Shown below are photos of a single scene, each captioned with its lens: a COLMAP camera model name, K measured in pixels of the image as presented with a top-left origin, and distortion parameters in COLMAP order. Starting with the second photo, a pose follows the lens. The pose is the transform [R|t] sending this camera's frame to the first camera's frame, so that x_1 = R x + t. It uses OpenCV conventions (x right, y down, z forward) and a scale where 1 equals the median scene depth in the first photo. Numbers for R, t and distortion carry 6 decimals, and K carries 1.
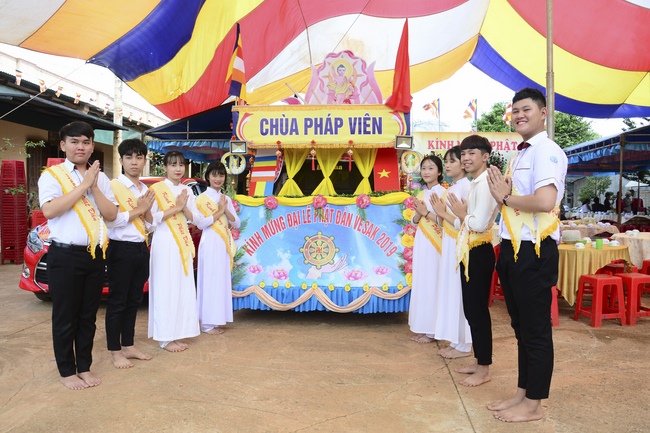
lens RADIAL K [[509.9, 0, 326.3], [0, 509.9, 204.5], [0, 0, 1]] dist [-0.146276, 0.003444]
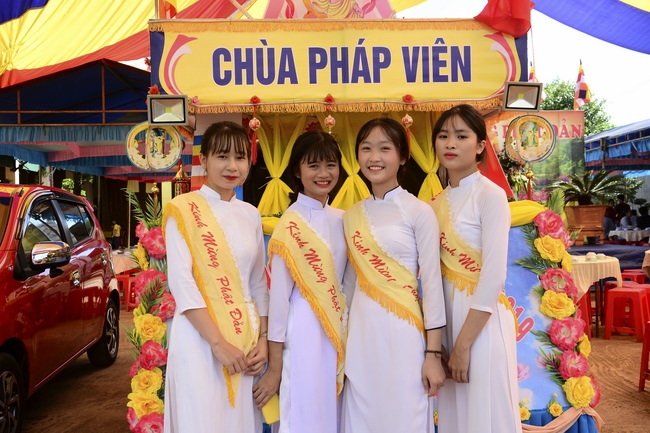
lens RADIAL K [[720.4, 0, 323.1], [0, 720.4, 207.9], [0, 0, 1]] dist [0.015932, 0.012311]
pose [[0.989501, -0.025090, 0.142329, -0.128877], [0.029074, 0.999240, -0.025976, -0.005272], [-0.141569, 0.029841, 0.989478, 0.346354]]
